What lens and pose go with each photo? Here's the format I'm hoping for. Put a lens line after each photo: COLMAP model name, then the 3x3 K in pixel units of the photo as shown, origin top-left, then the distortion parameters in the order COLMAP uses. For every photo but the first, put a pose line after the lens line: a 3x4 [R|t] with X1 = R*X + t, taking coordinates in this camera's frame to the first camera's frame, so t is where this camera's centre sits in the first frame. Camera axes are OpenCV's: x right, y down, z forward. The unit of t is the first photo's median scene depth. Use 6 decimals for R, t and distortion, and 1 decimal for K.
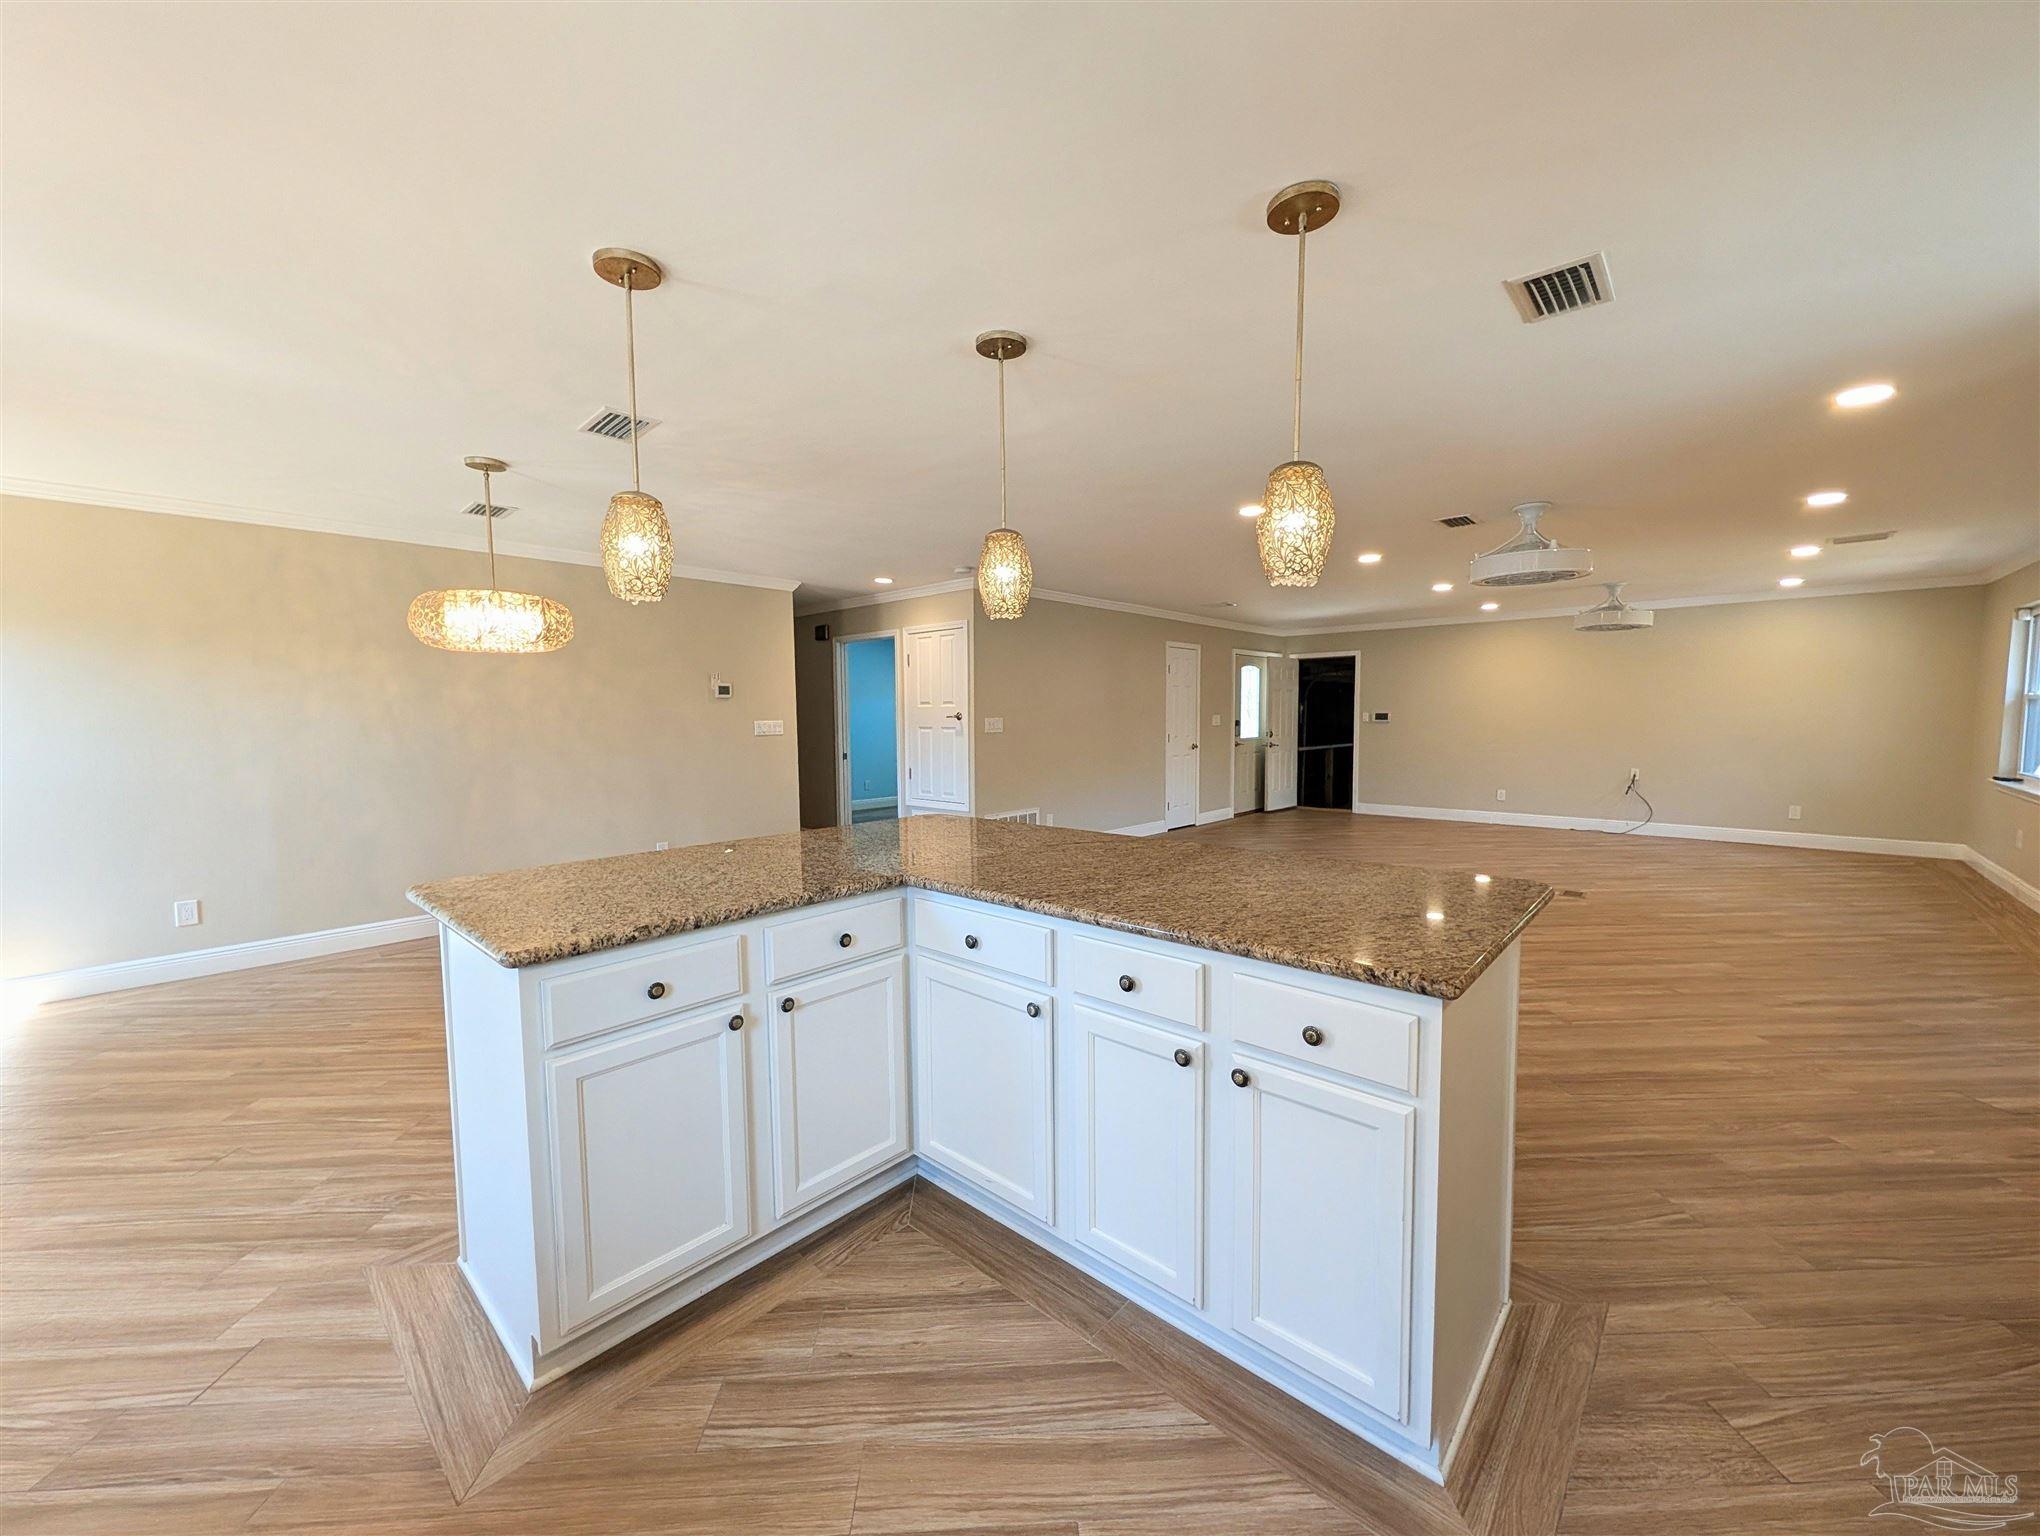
lens RADIAL K [[787.4, 0, 1020.4], [0, 787.4, 771.8], [0, 0, 1]] dist [0.000173, 0.000176]
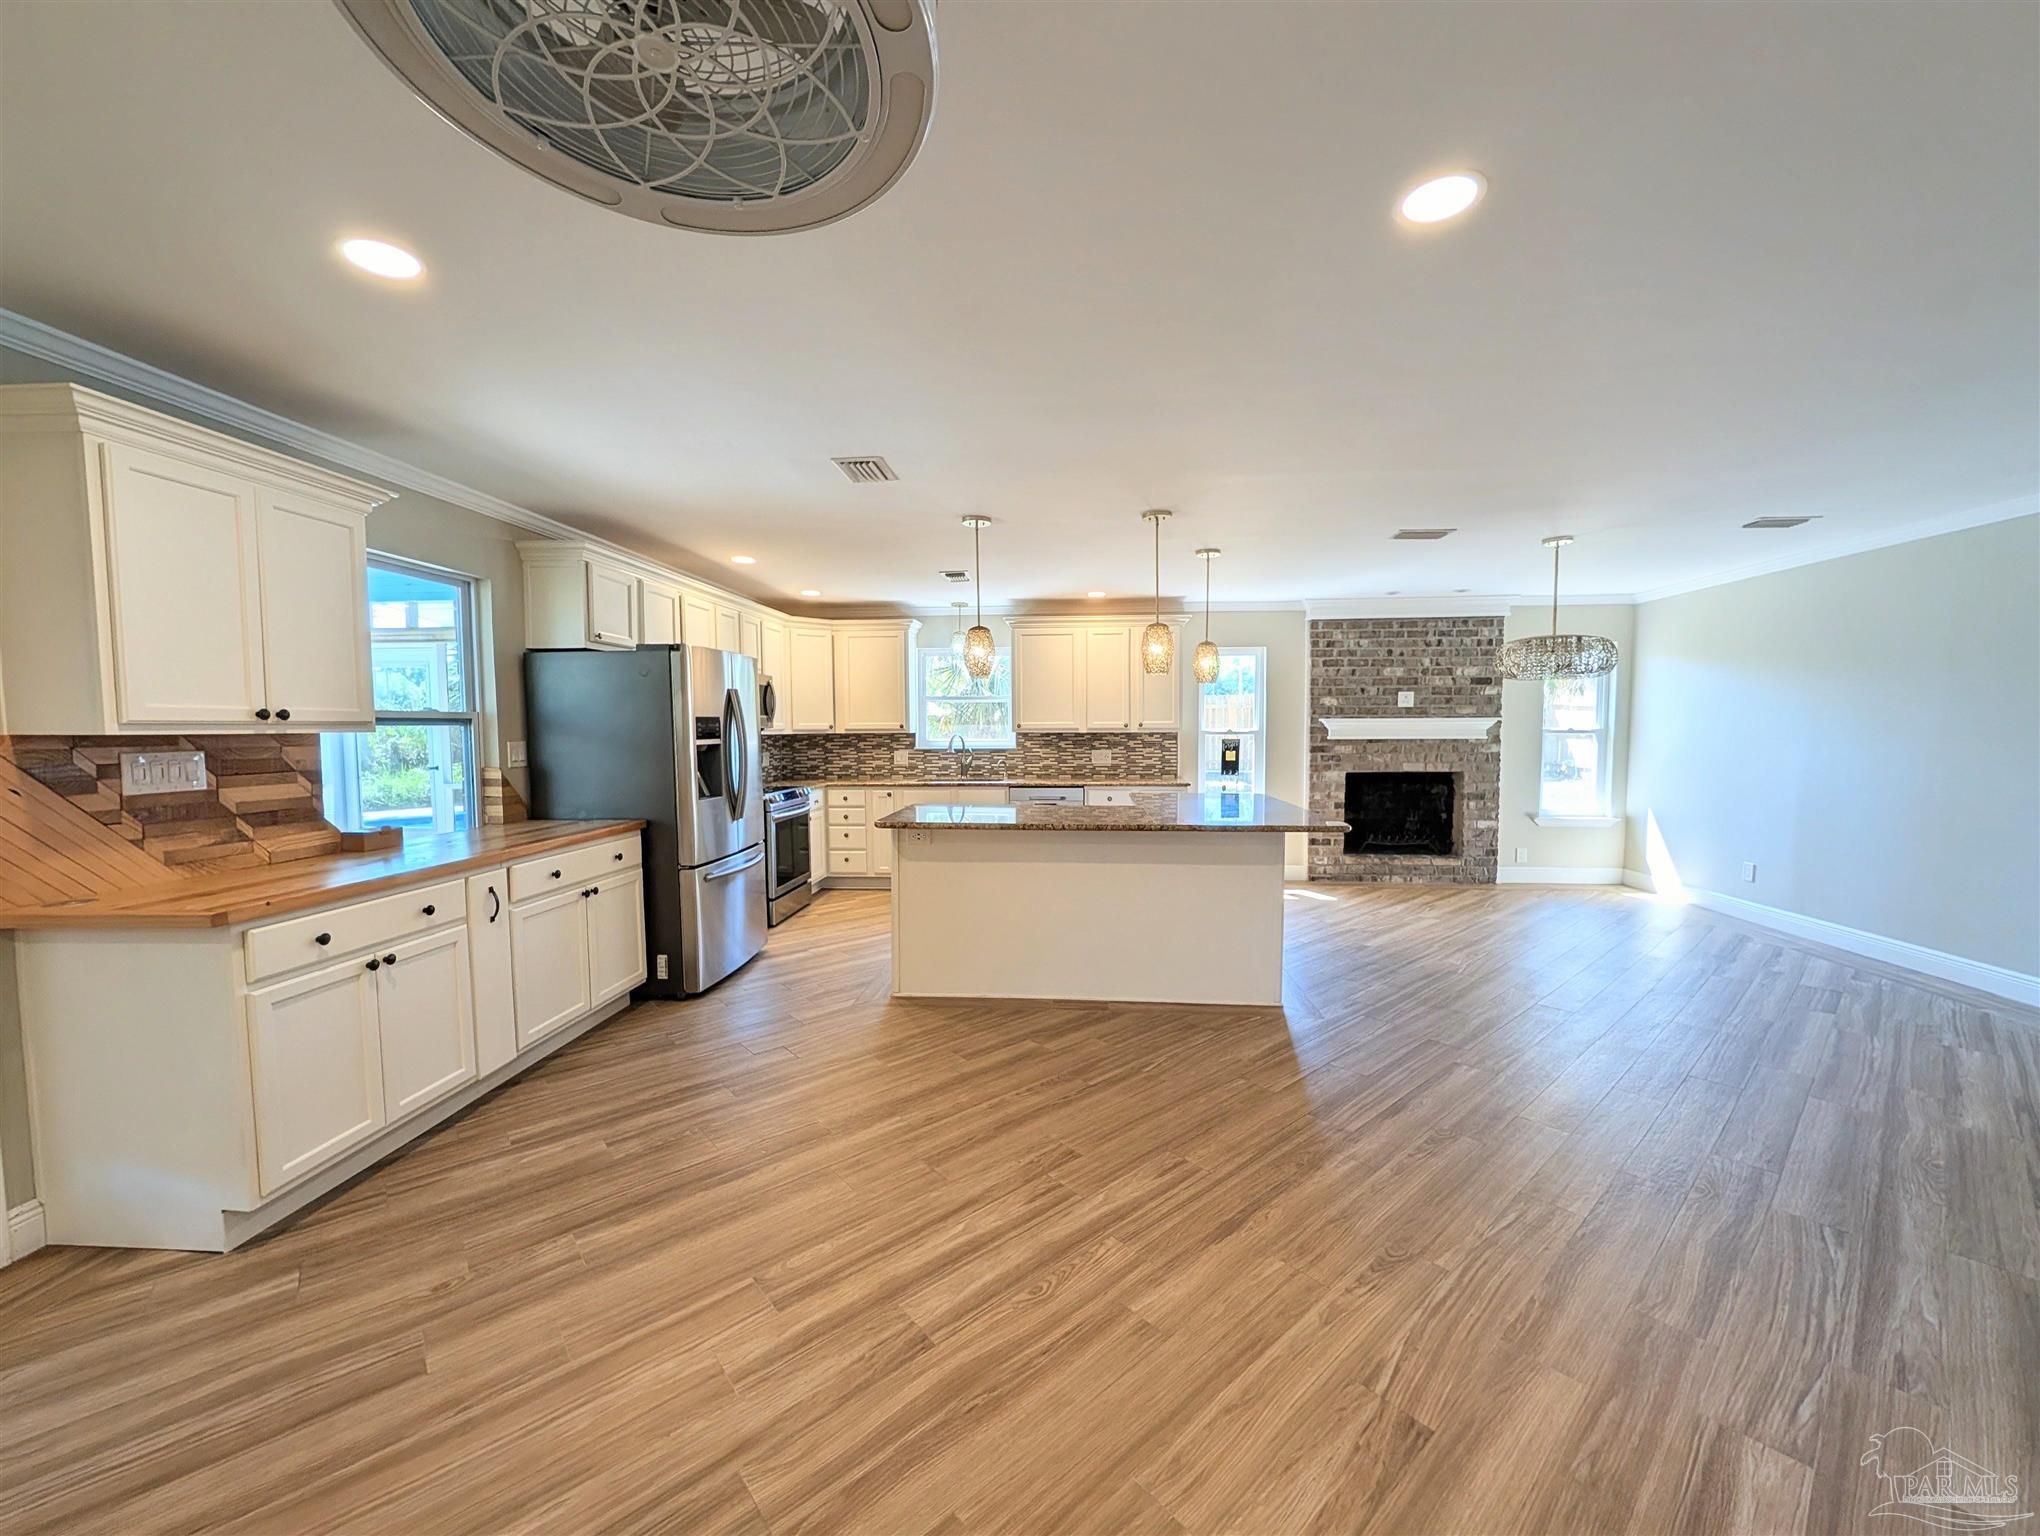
lens RADIAL K [[785.1, 0, 1022.1], [0, 785.1, 772.1], [0, 0, 1]] dist [-0.000313, 0.000738]
pose [[-0.788290, 0.047844, -0.613441, 0.424620], [-0.033719, 0.992115, 0.120708, -0.063039], [0.614379, 0.115838, -0.780461, 0.737336]]
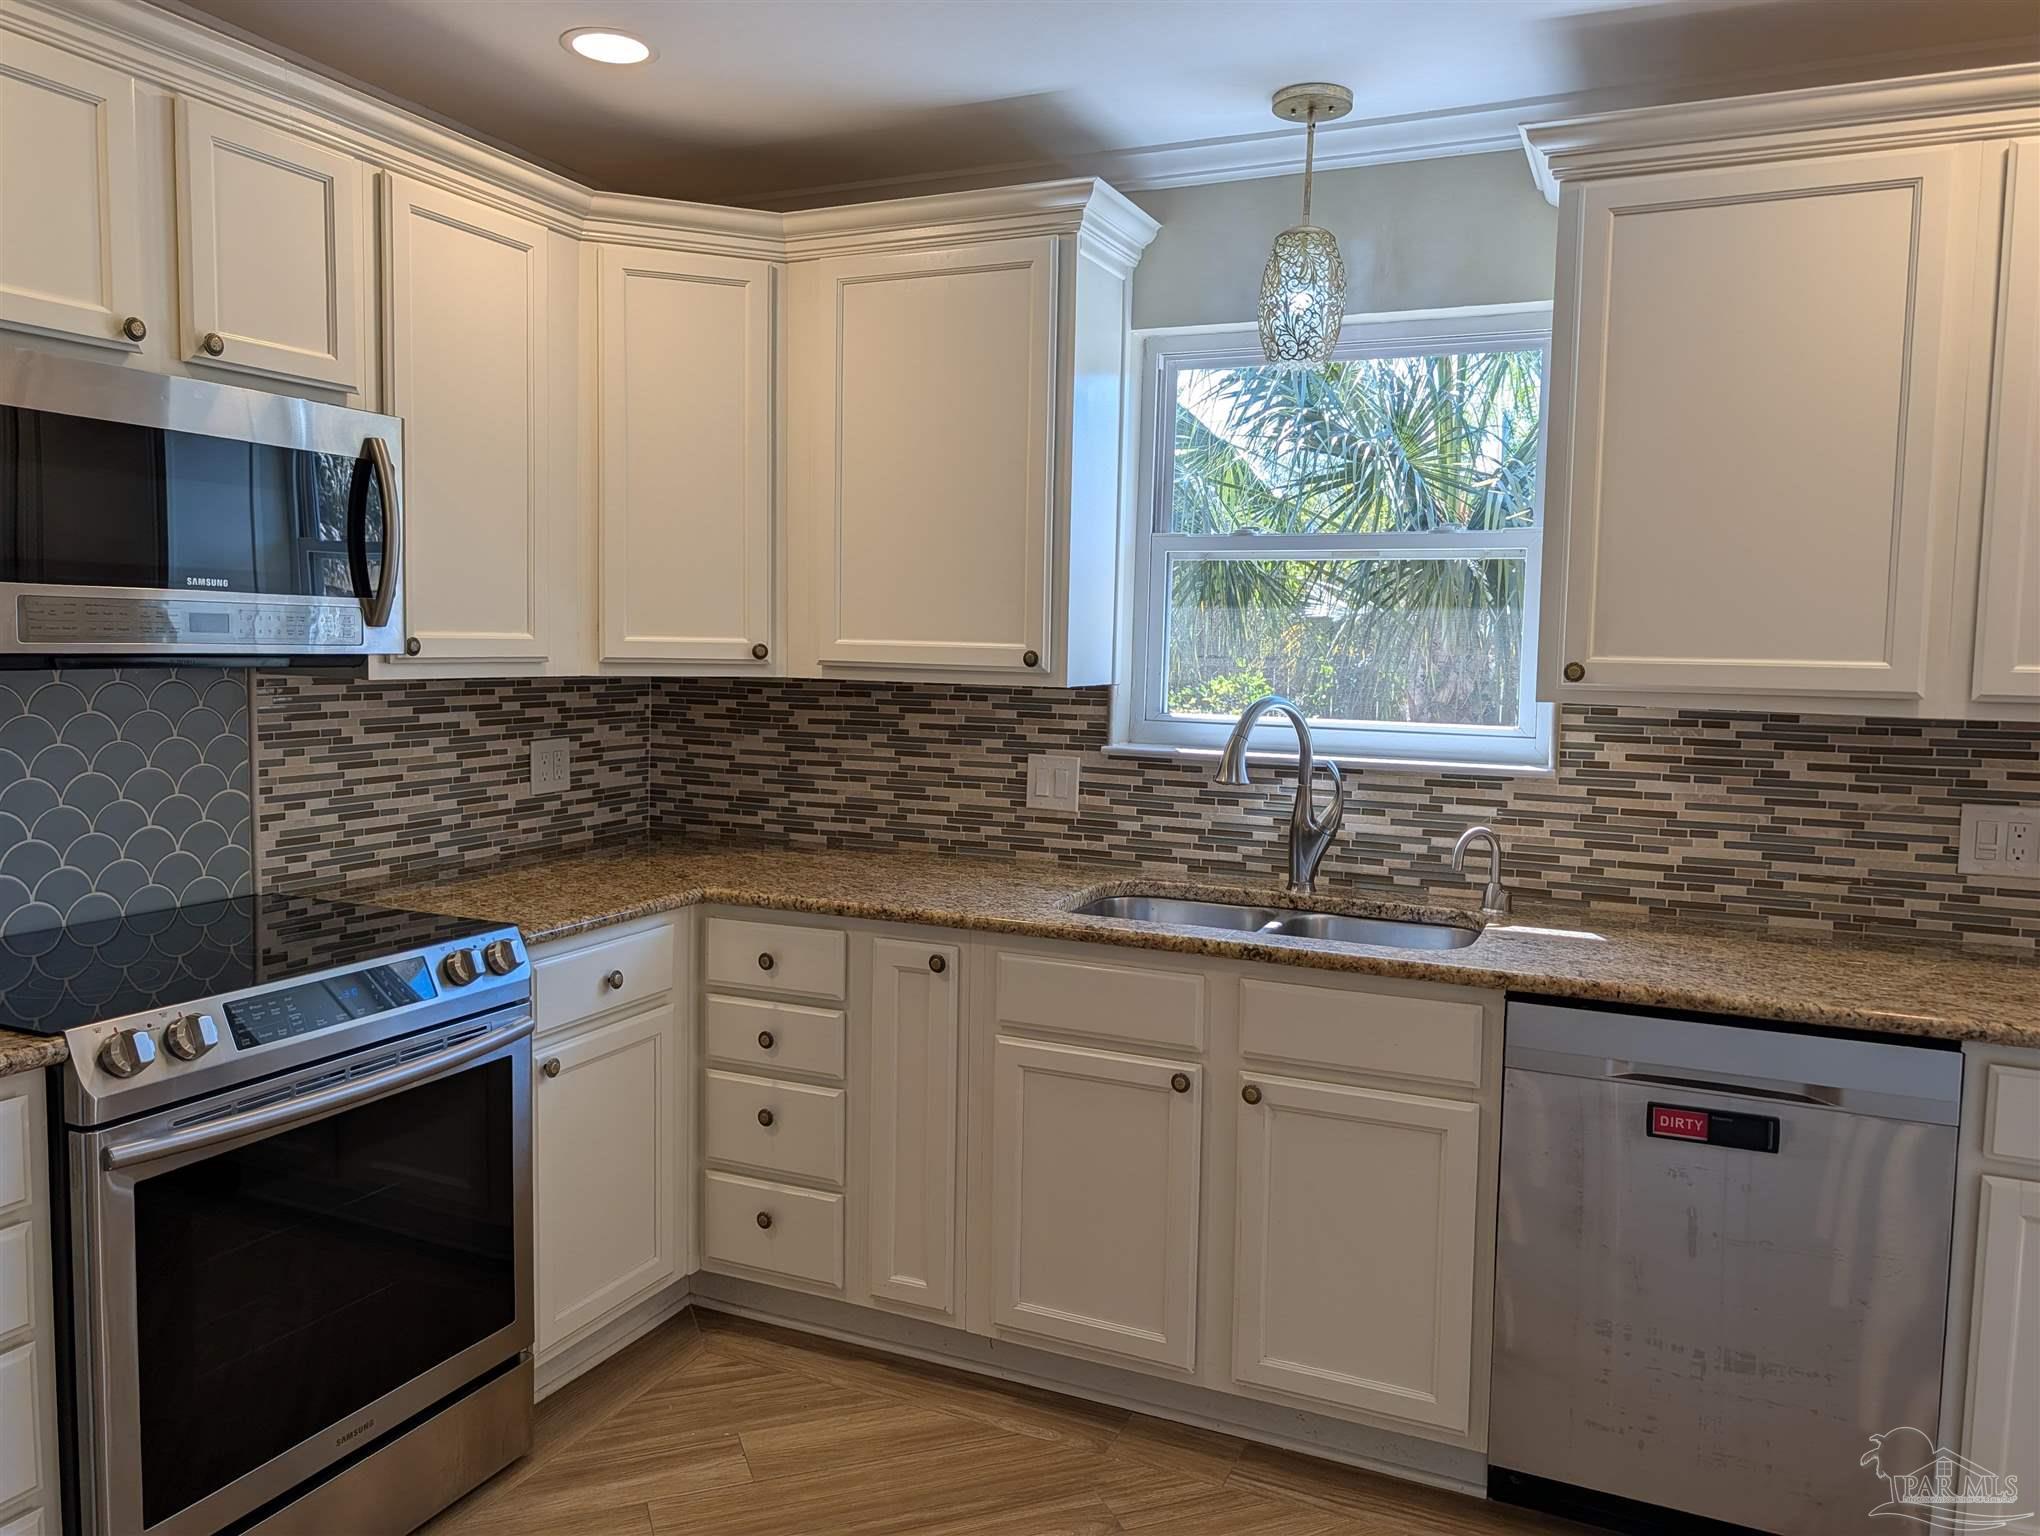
lens RADIAL K [[1468.3, 0, 1025.9], [0, 1468.3, 747.3], [0, 0, 1]] dist [0.035369, -0.044707]
pose [[-0.950548, 0.012865, -0.310311, 0.075658], [-0.034483, 0.988592, 0.146615, -0.033257], [0.308657, 0.150066, -0.939261, 0.279232]]
